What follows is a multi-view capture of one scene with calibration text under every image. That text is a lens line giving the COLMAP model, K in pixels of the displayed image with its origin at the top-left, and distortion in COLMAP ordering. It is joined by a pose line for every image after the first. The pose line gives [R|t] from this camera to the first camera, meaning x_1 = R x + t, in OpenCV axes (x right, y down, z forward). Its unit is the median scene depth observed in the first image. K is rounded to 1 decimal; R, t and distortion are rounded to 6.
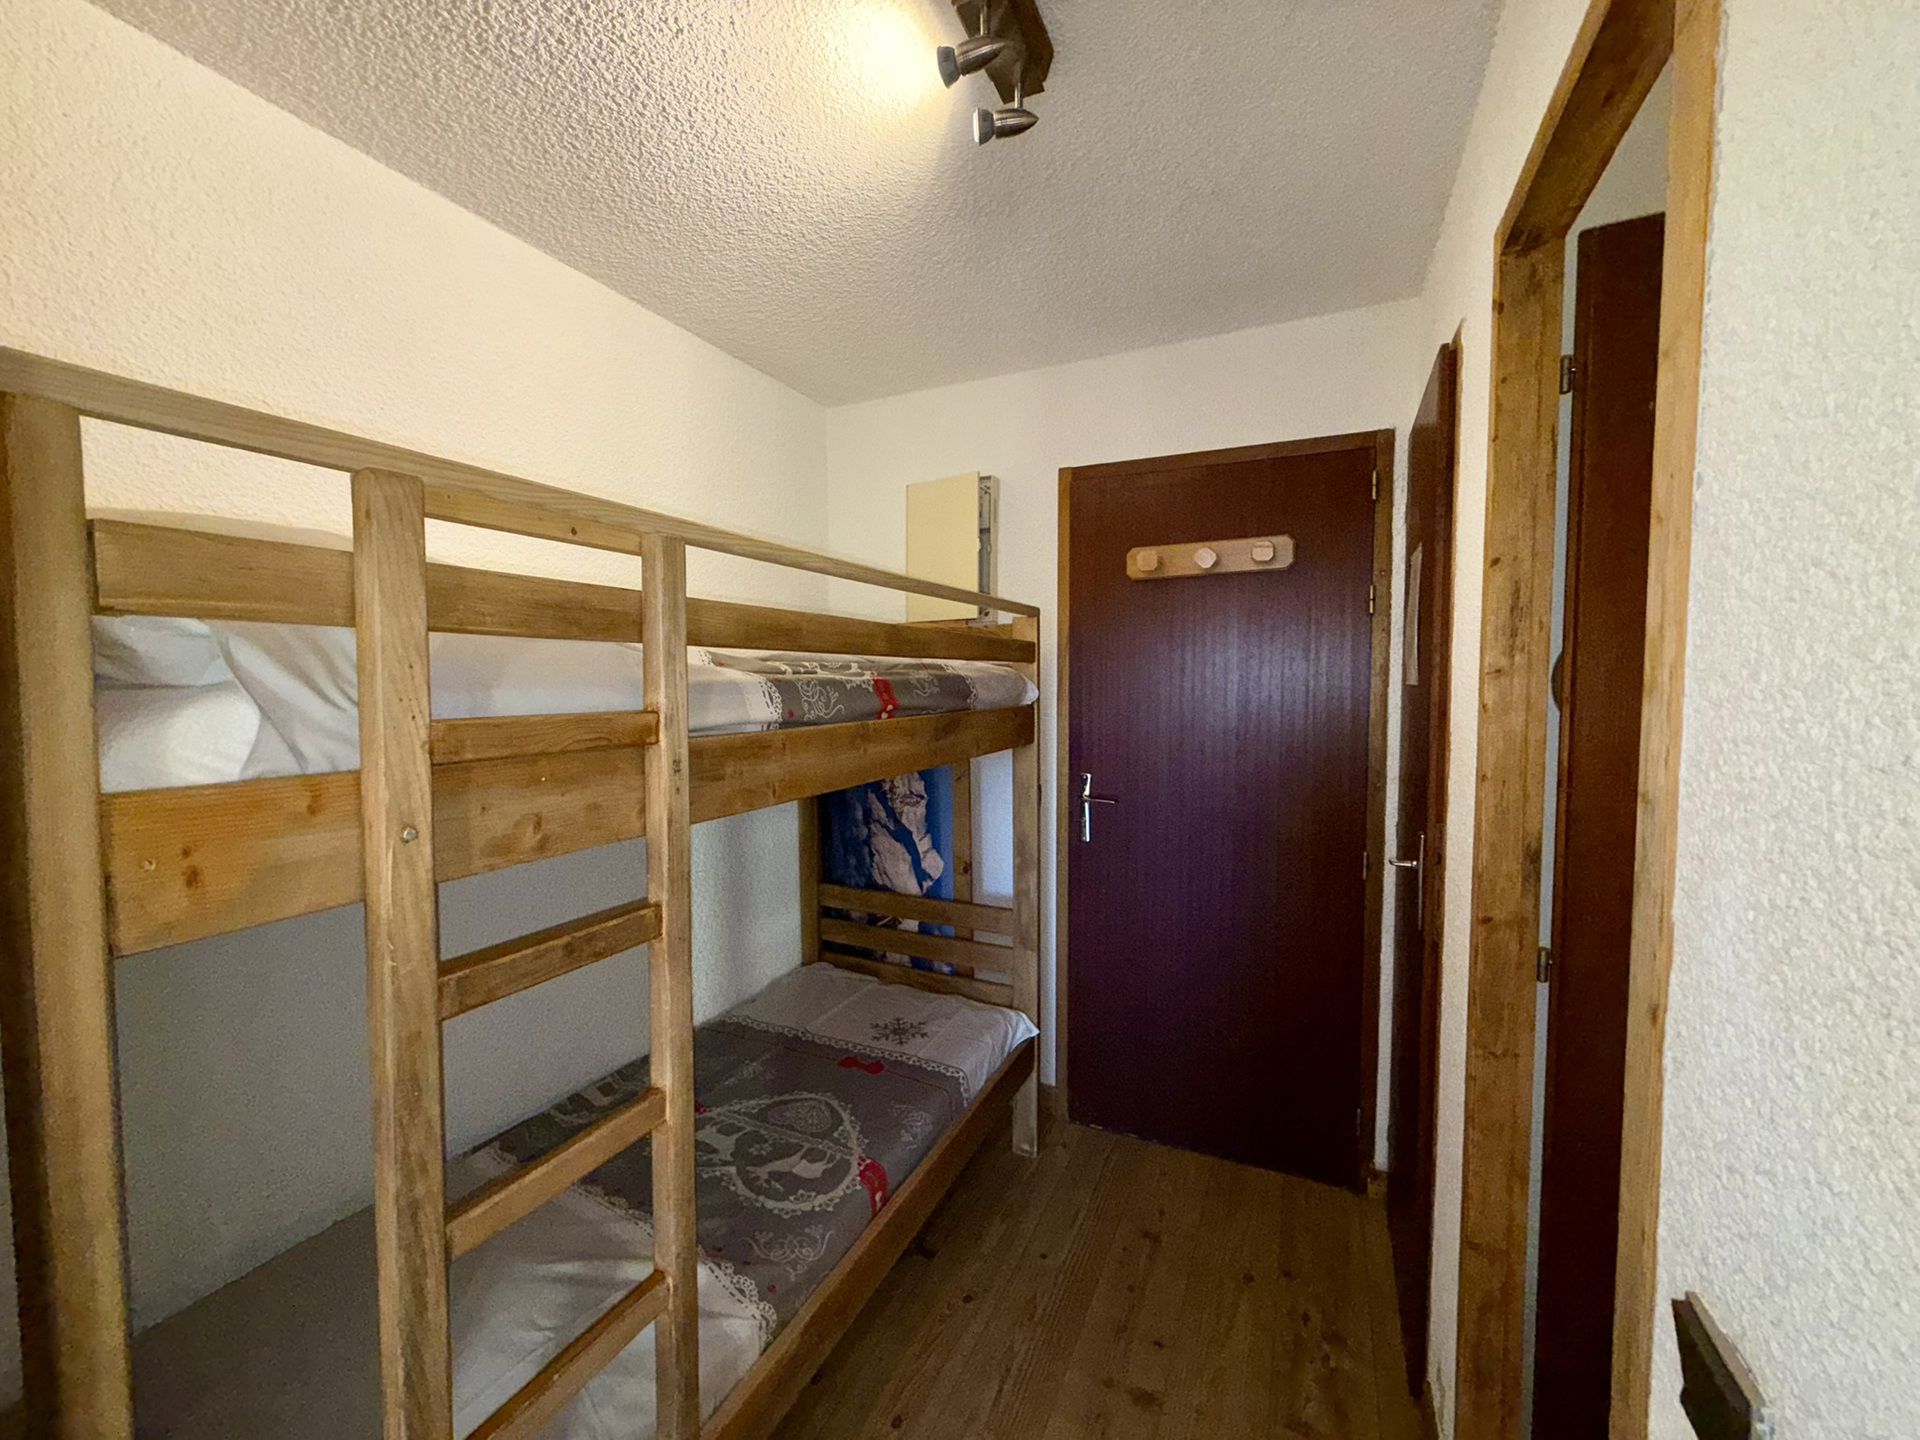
lens RADIAL K [[765.7, 0, 955.8], [0, 765.7, 716.1], [0, 0, 1]] dist [0.003394, 0.000018]
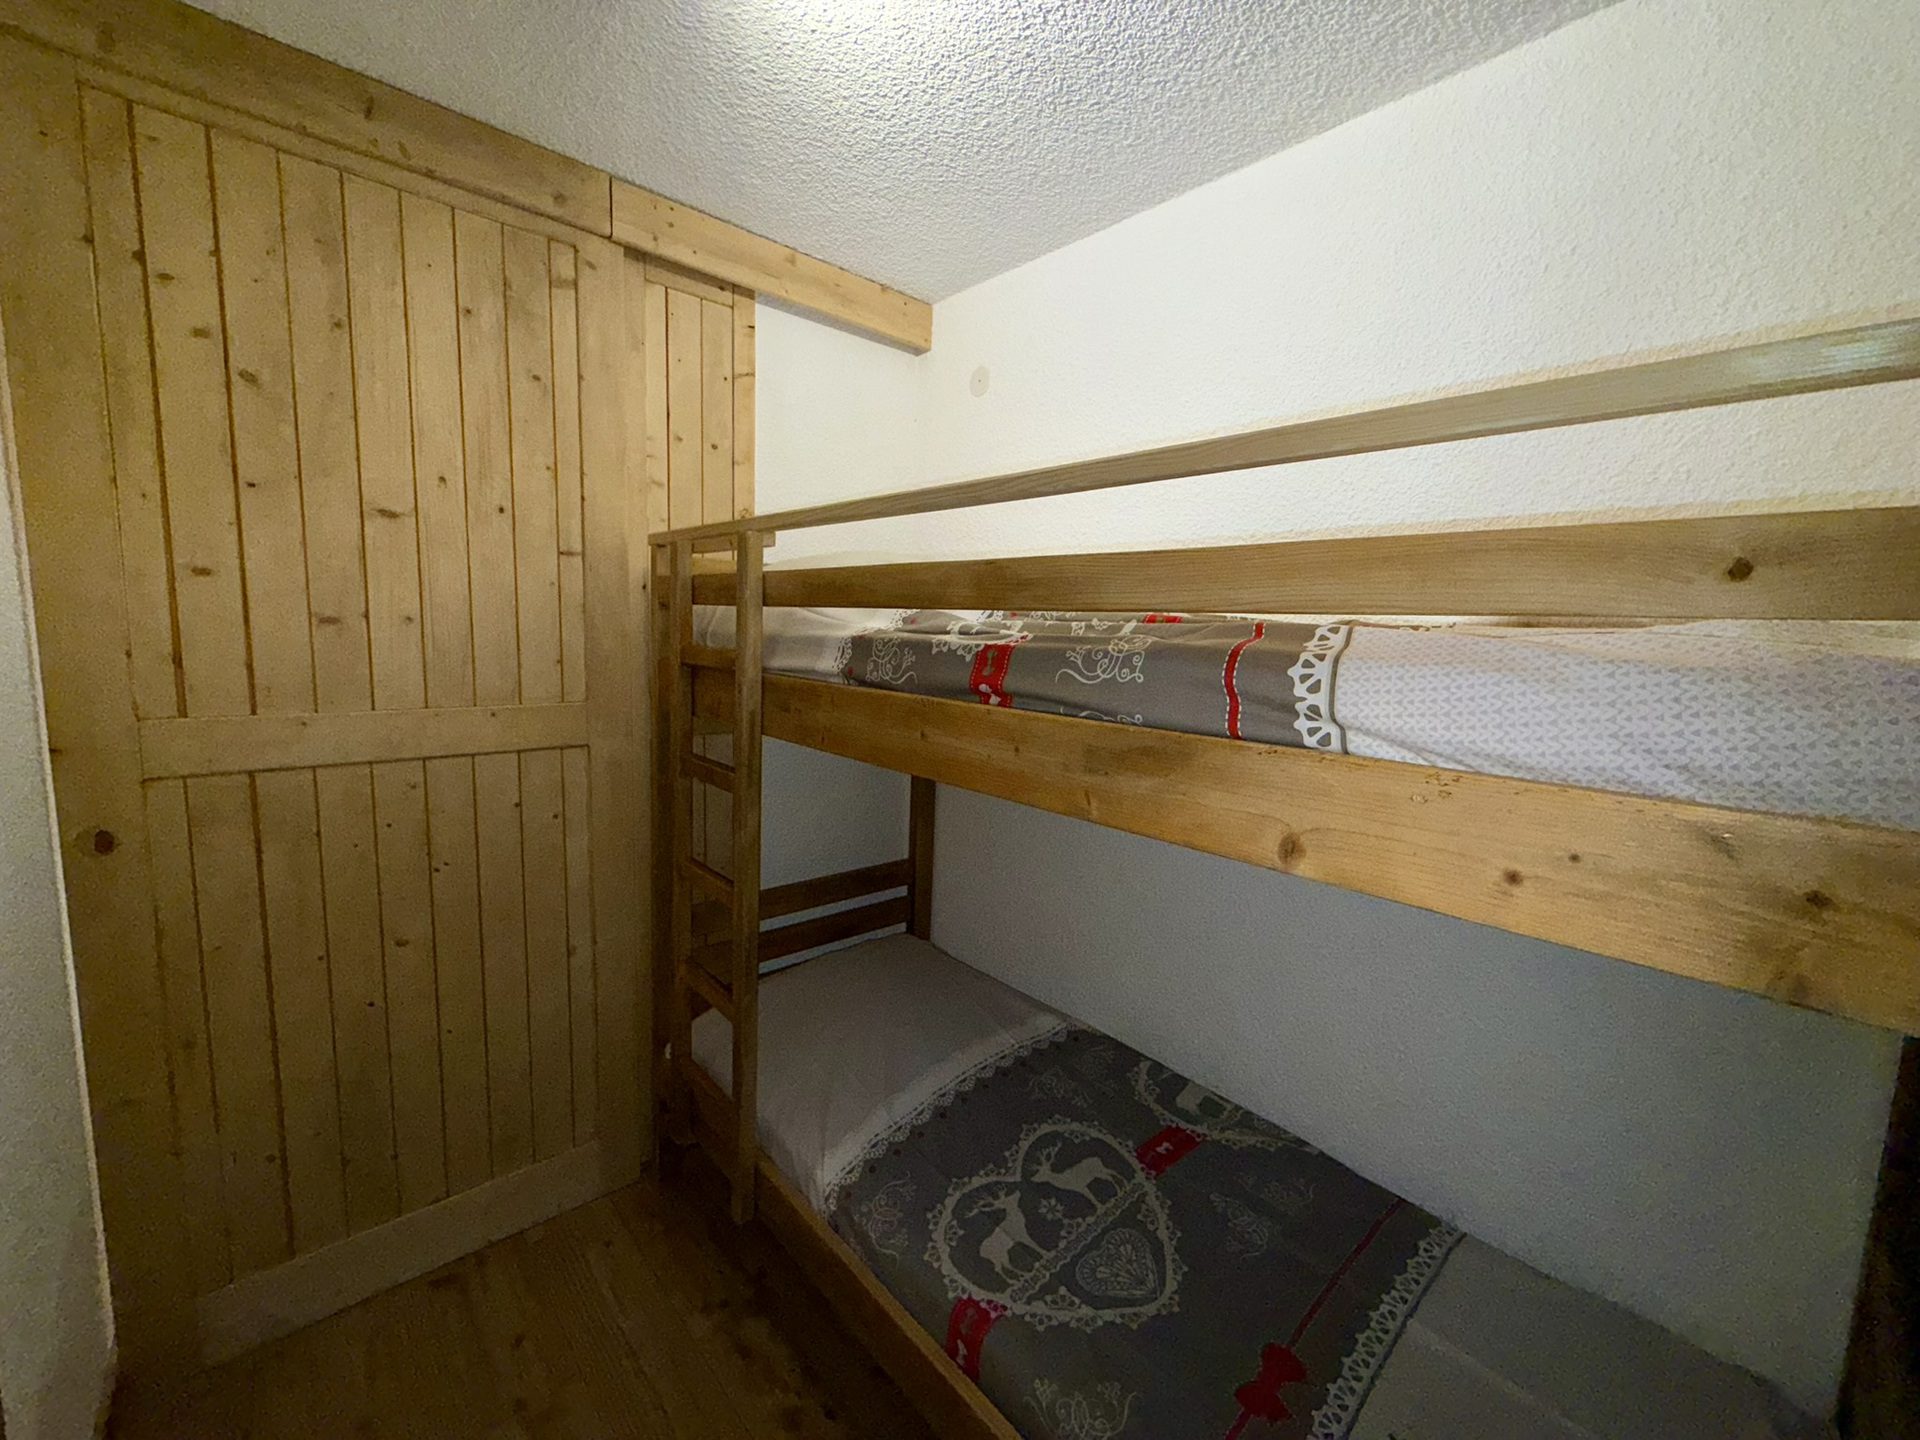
lens RADIAL K [[765.7, 0, 958.0], [0, 765.7, 729.7], [0, 0, 1]] dist [0.003394, 0.000018]
pose [[-0.390543, 0.106272, -0.914430, 0.525687], [-0.079877, 0.985656, 0.148664, -0.070854], [0.917113, 0.131102, -0.376453, 1.225976]]
